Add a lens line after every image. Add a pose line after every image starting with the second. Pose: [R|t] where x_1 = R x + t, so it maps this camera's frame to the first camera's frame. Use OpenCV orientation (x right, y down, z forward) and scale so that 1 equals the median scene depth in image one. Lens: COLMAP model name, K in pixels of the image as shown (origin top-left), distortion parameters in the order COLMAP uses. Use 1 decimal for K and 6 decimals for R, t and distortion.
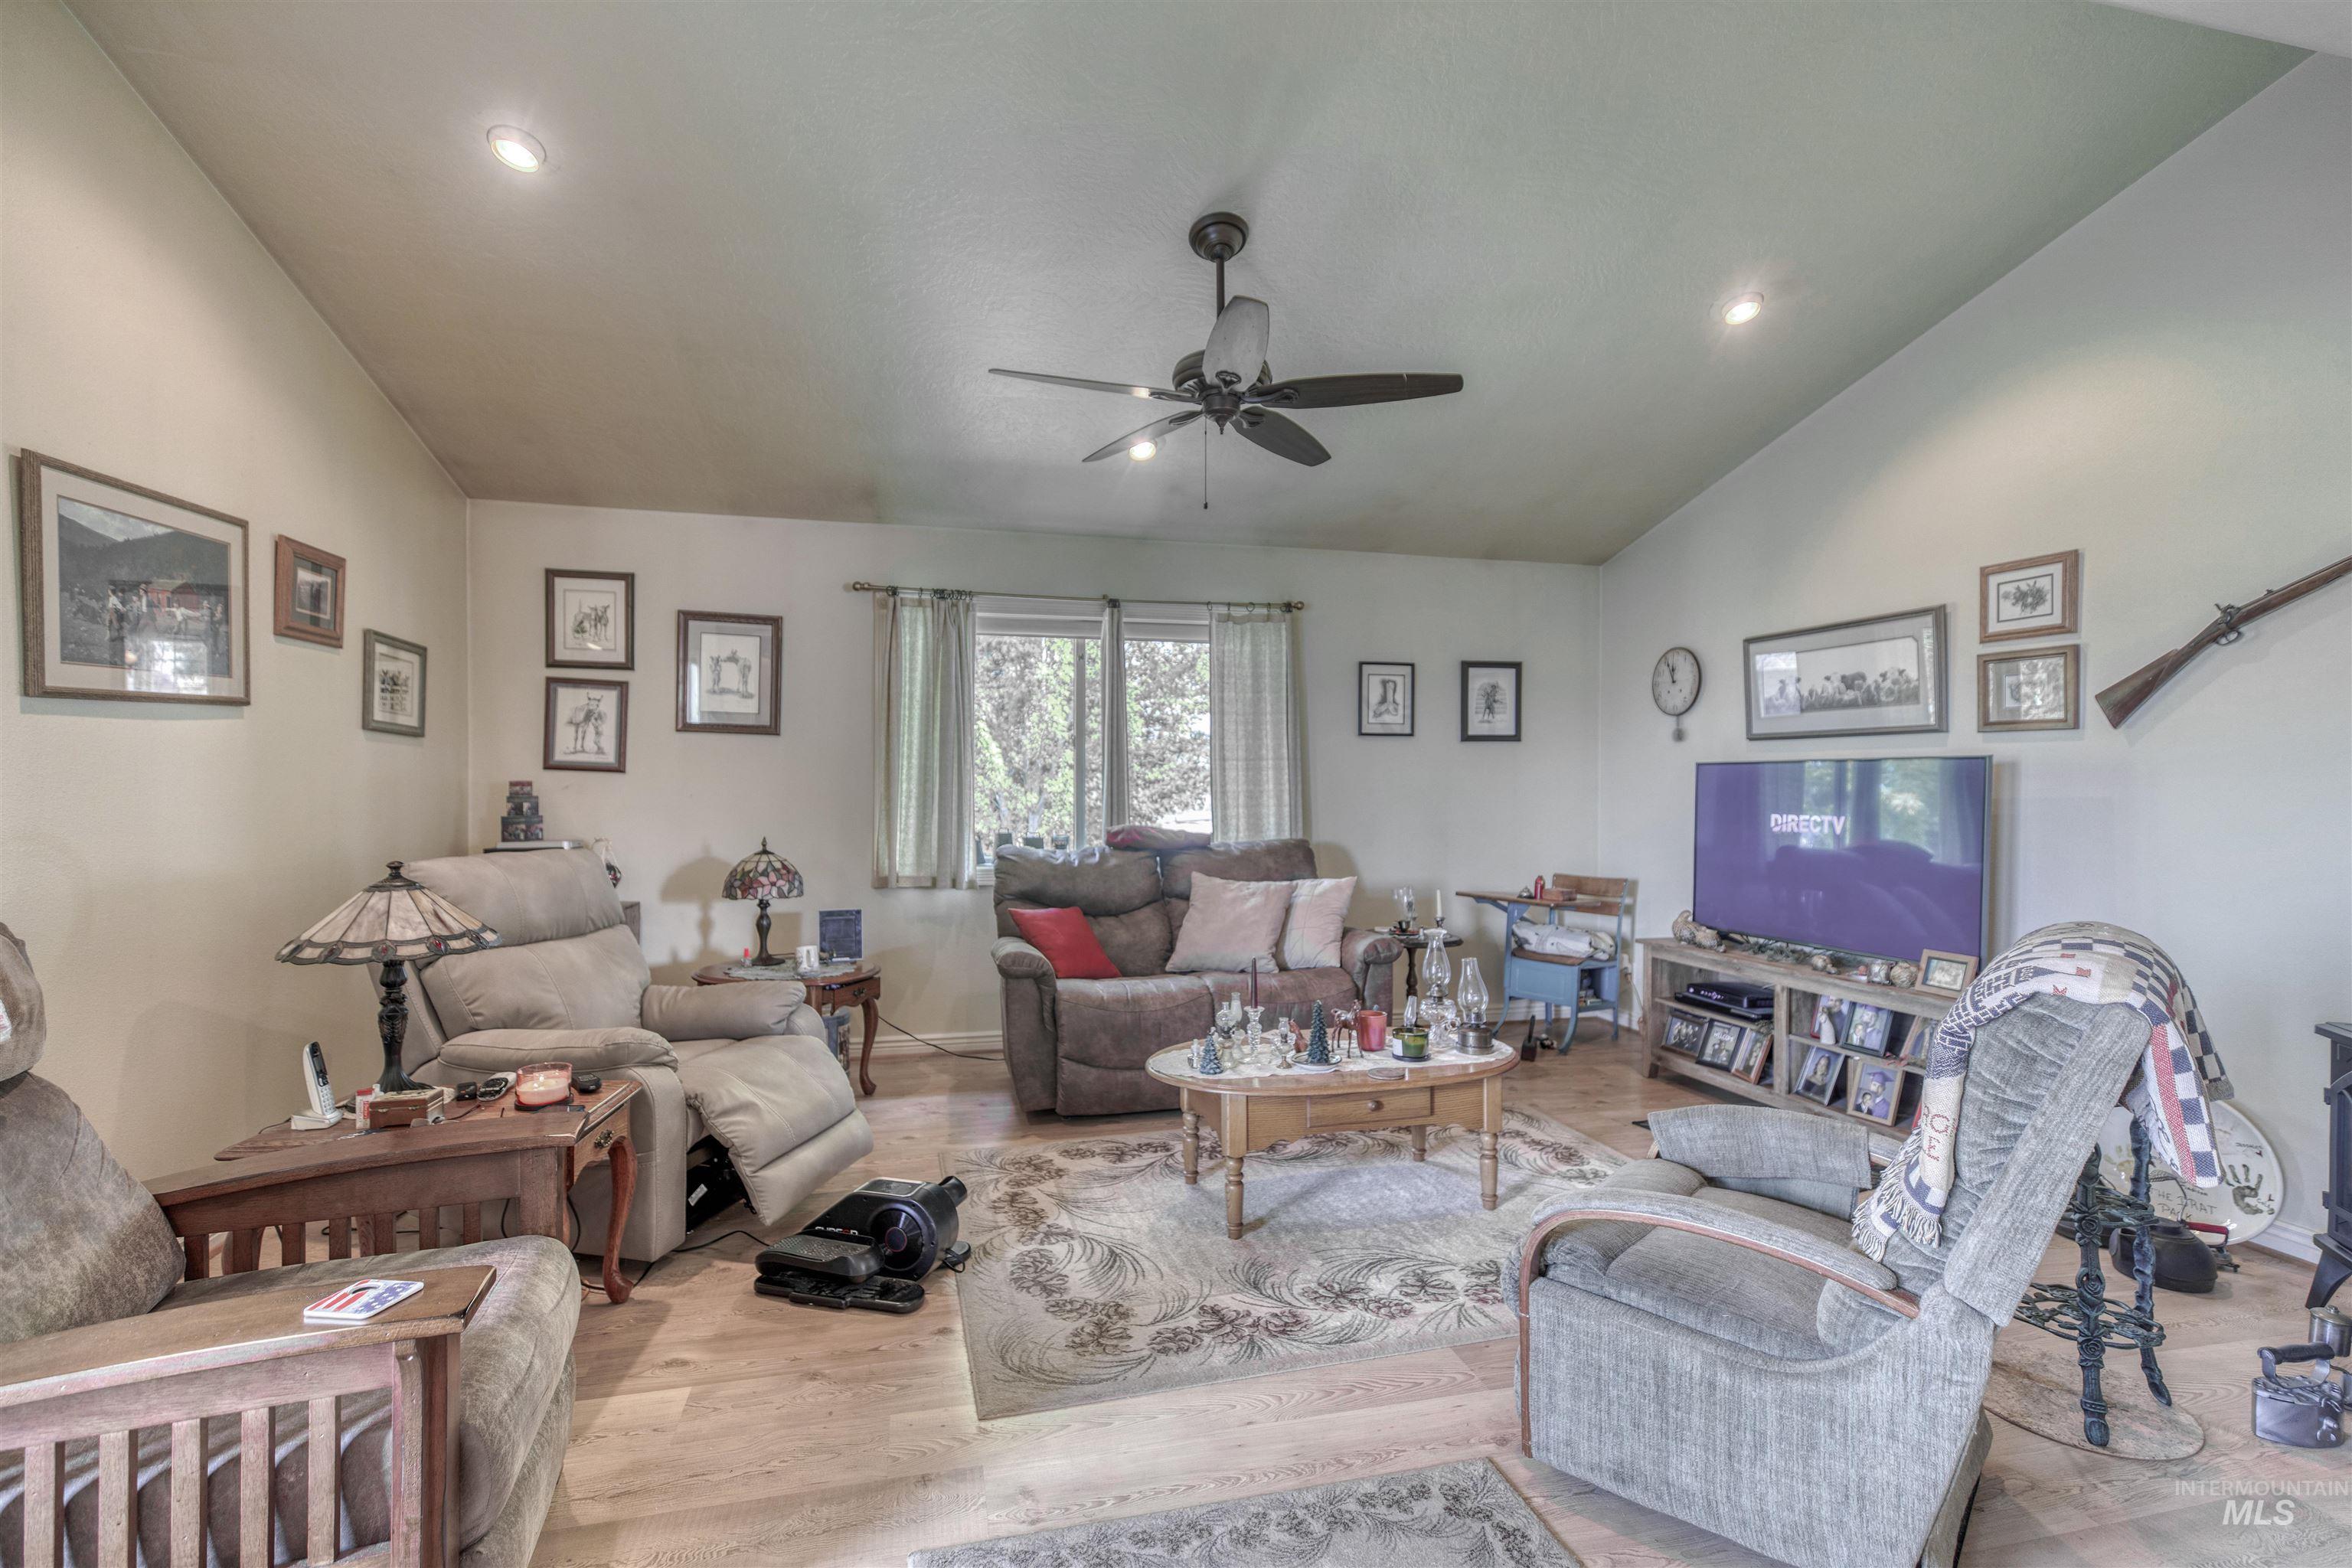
lens RADIAL K [[1057.4, 0, 1174.7], [0, 1057.4, 786.1], [0, 0, 1]] dist [0.004795, -0.000254]
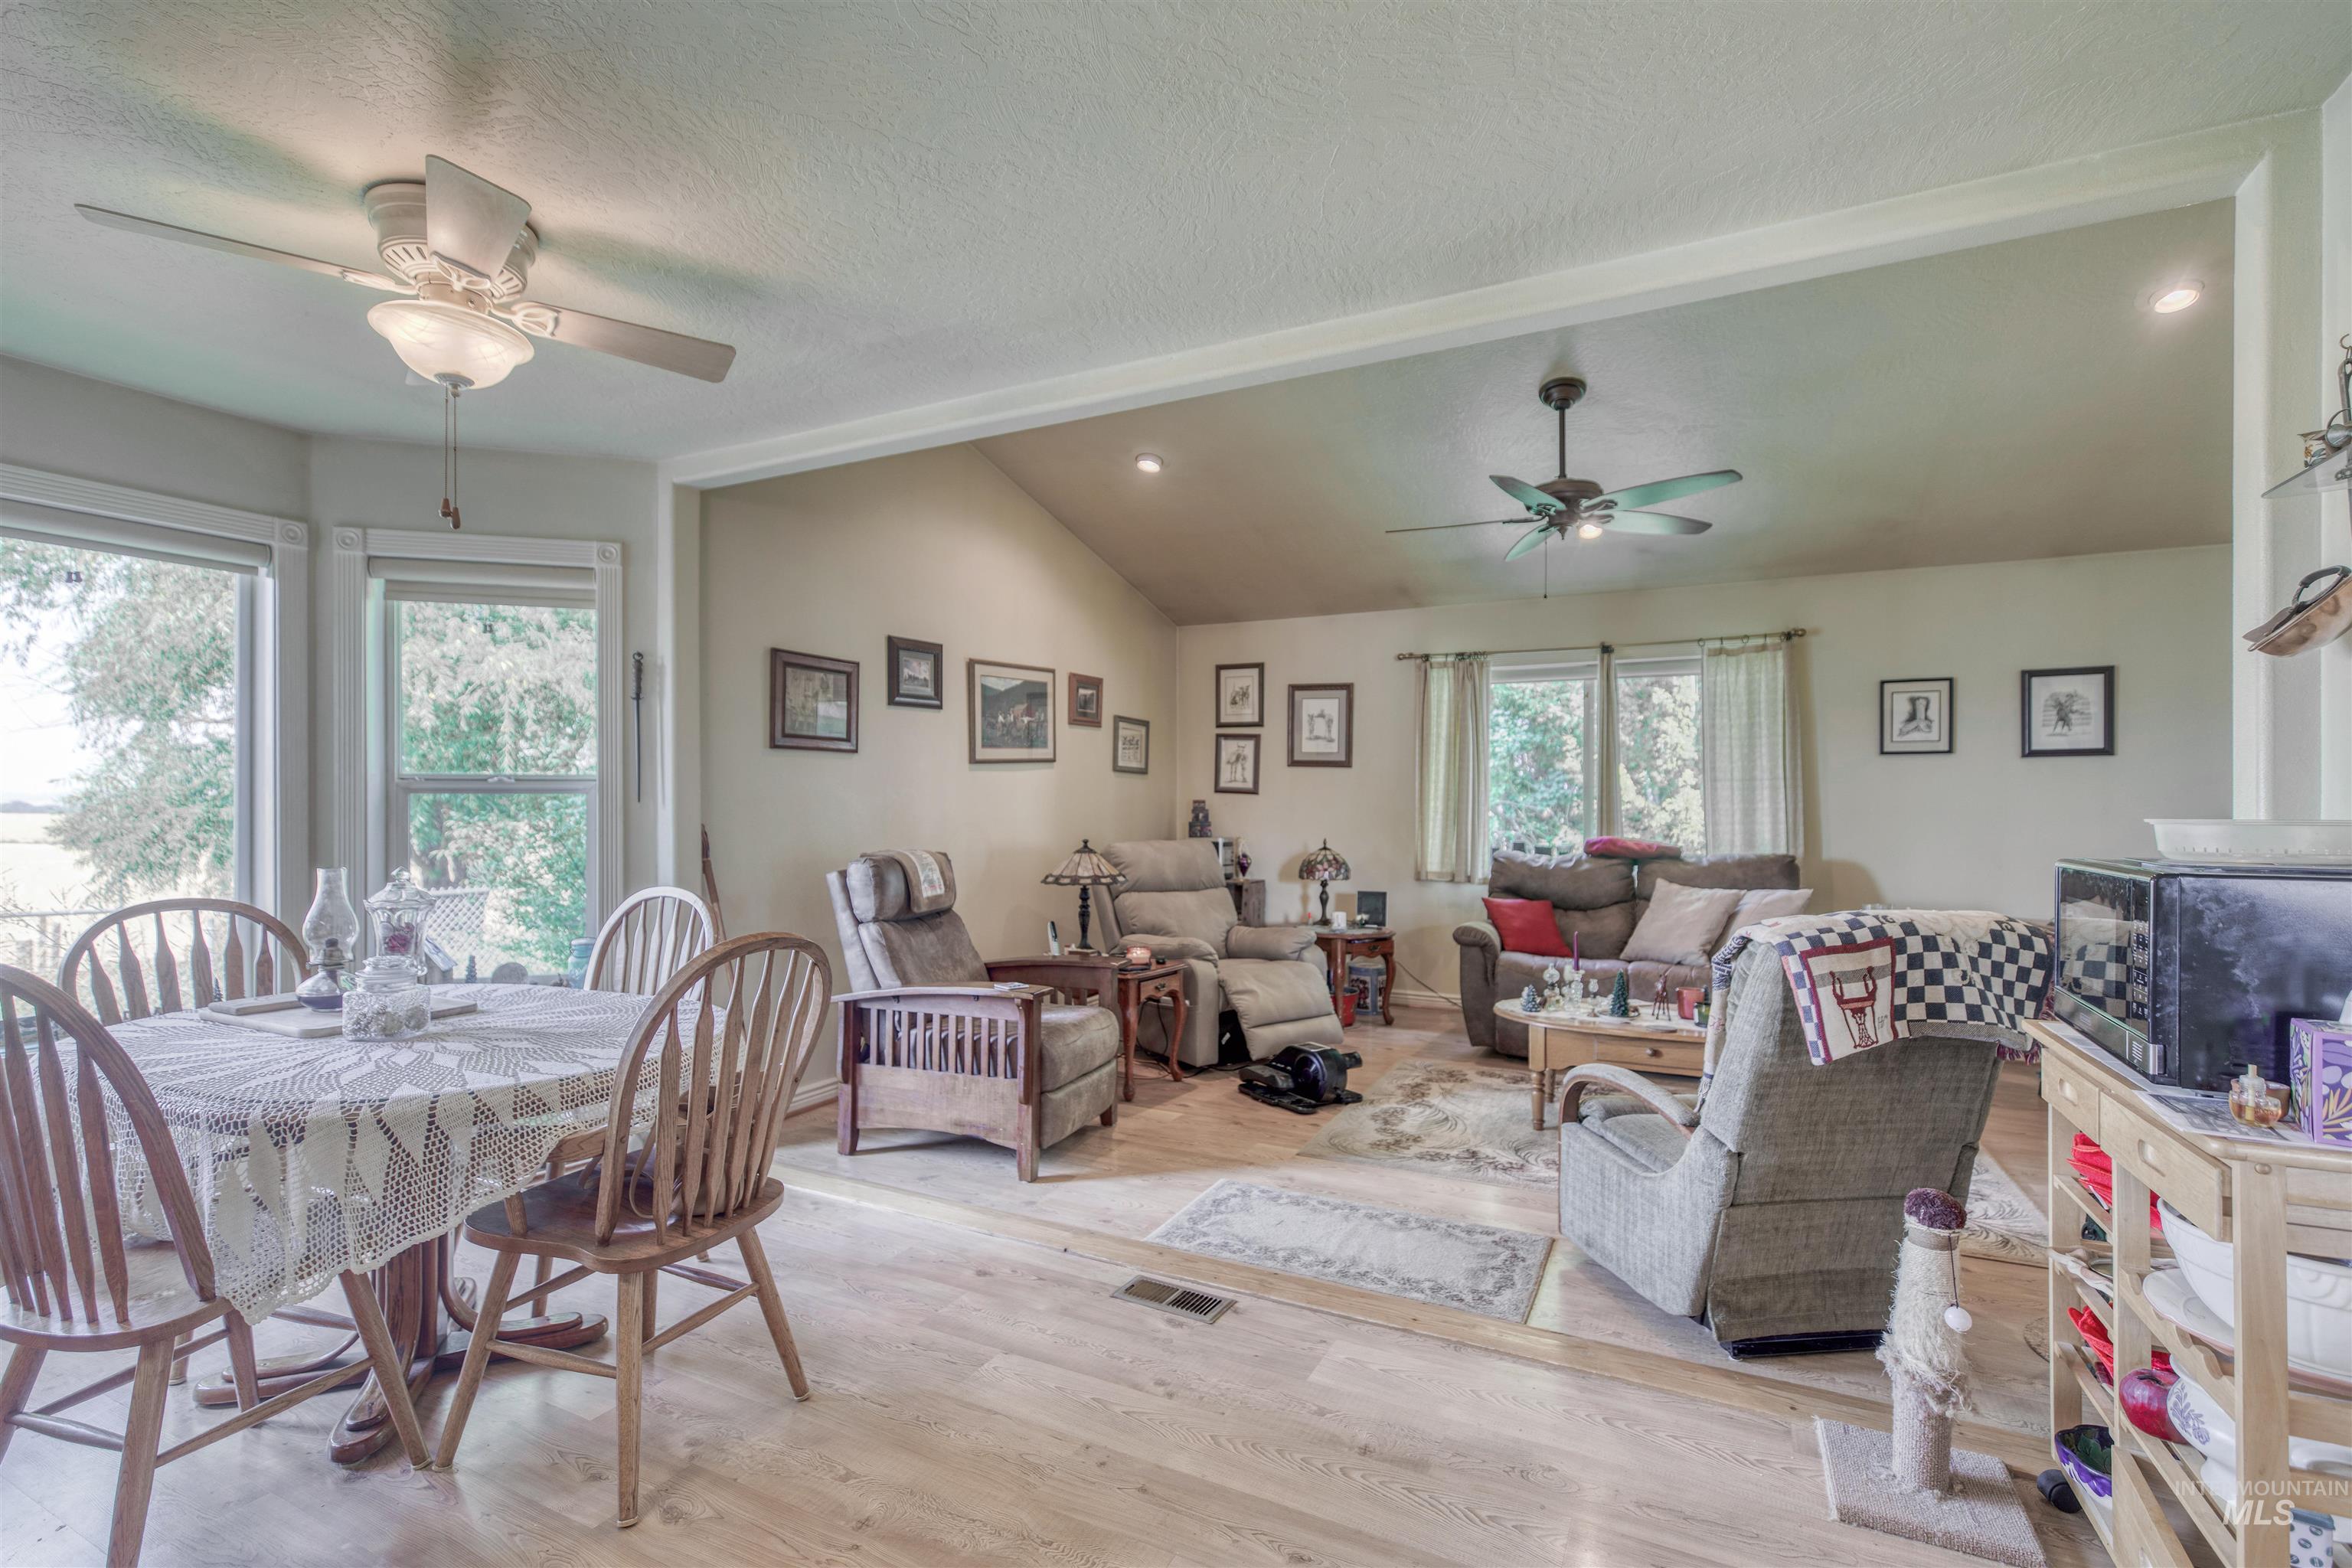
lens RADIAL K [[1057.3, 0, 1173.4], [0, 1057.3, 796.1], [0, 0, 1]] dist [0.001562, -0.000109]
pose [[0.758752, -0.002454, -0.651375, 0.407909], [-0.002725, 0.999972, -0.006942, 0.000487], [0.651374, 0.007042, 0.758724, -0.248400]]
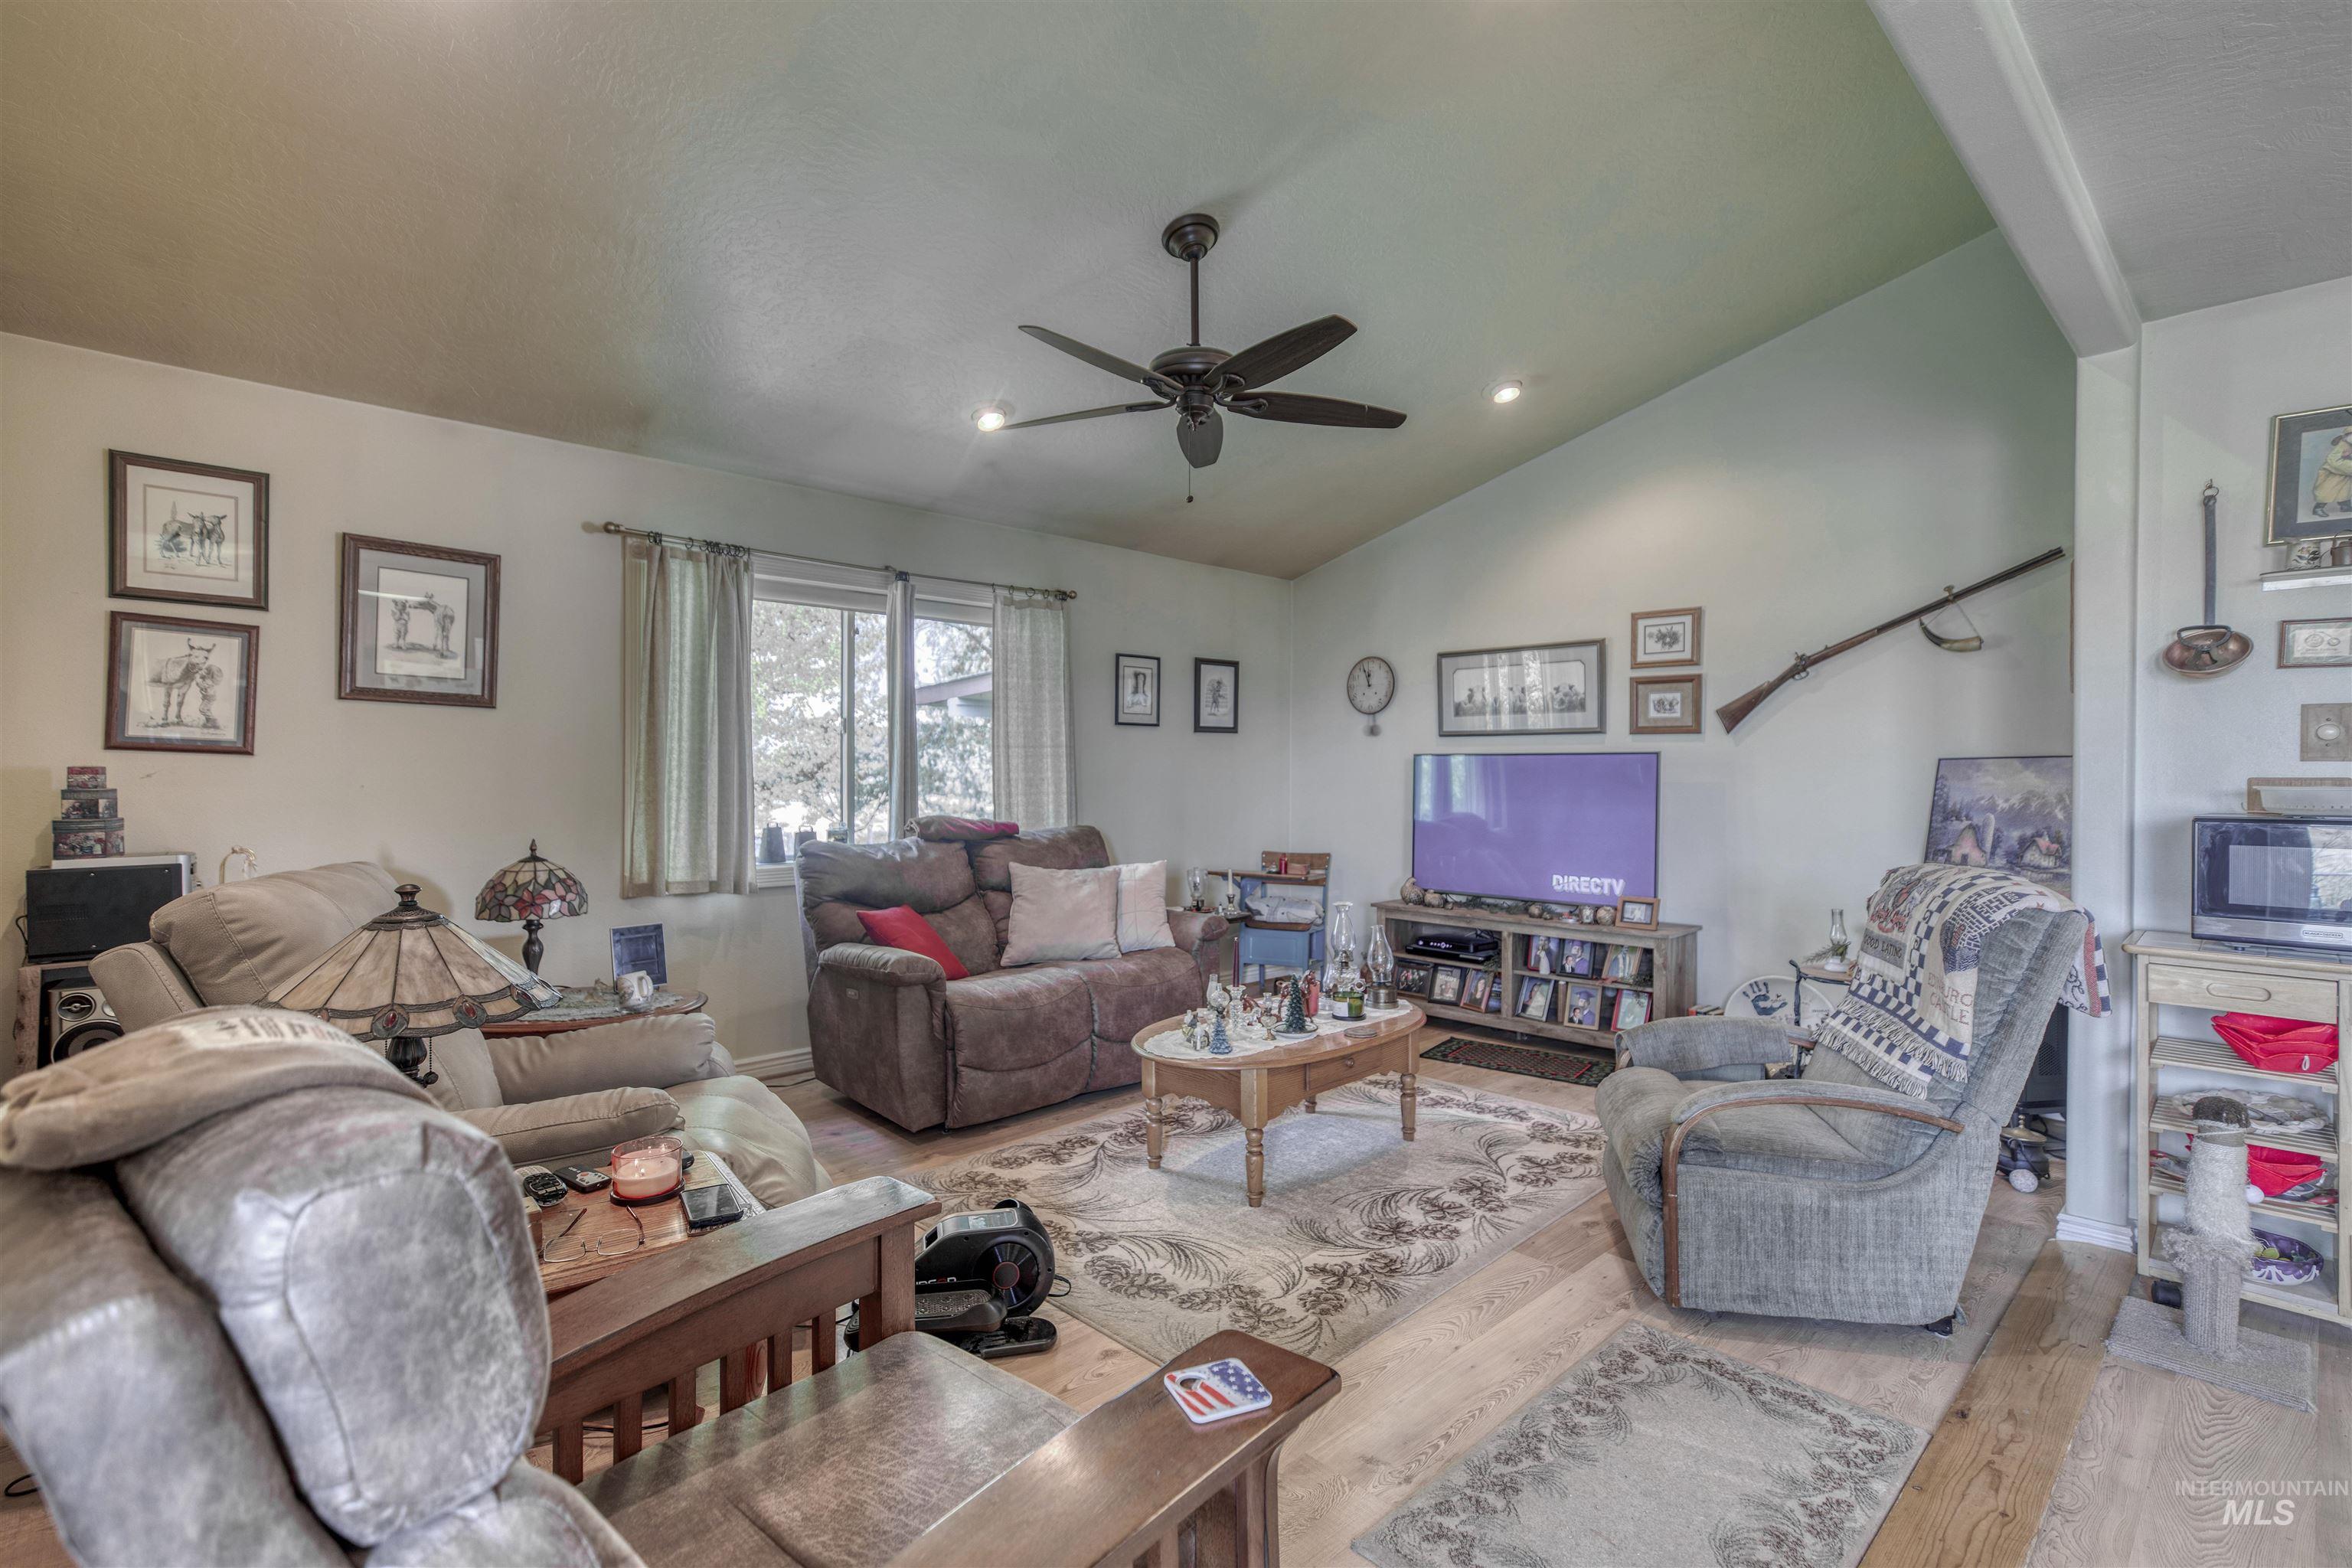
lens RADIAL K [[1057.8, 0, 1182.1], [0, 1057.8, 776.4], [0, 0, 1]] dist [0.004408, 0.000392]
pose [[0.871431, -0.001469, 0.490517, -0.354609], [-0.000323, 0.999994, 0.003569, -0.001212], [-0.490519, -0.003269, 0.871424, 0.085008]]
